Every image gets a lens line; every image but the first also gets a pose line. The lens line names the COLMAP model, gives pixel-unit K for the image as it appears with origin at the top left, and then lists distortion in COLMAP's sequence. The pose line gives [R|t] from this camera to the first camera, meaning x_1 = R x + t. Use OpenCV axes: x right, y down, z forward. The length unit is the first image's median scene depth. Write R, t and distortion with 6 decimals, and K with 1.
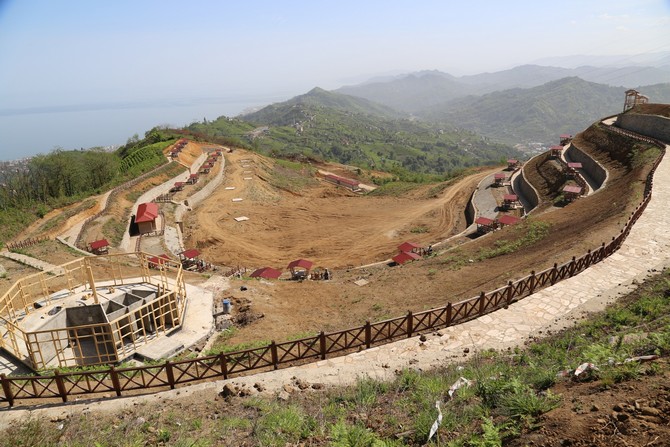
lens RADIAL K [[452.6, 0, 335.0], [0, 452.6, 223.5], [0, 0, 1]] dist [-0.120477, 0.068620]
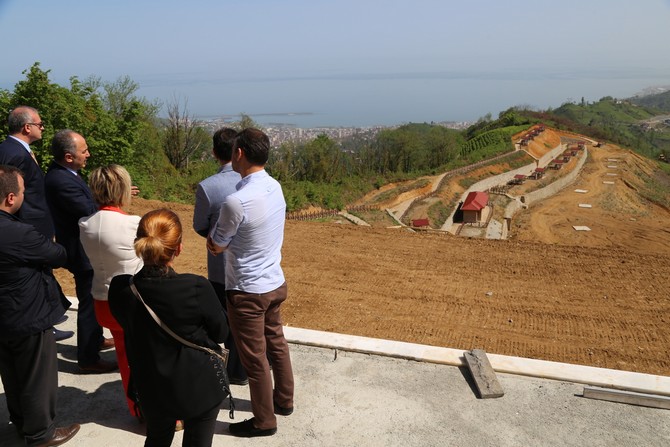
lens RADIAL K [[620.0, 0, 335.0], [0, 620.0, 223.5], [0, 0, 1]] dist [-0.002871, 0.001369]
pose [[0.772022, 0.182190, -0.608924, 0.135527], [-0.190261, 0.980350, 0.052098, 0.007909], [0.606451, 0.075634, 0.791516, -0.191200]]
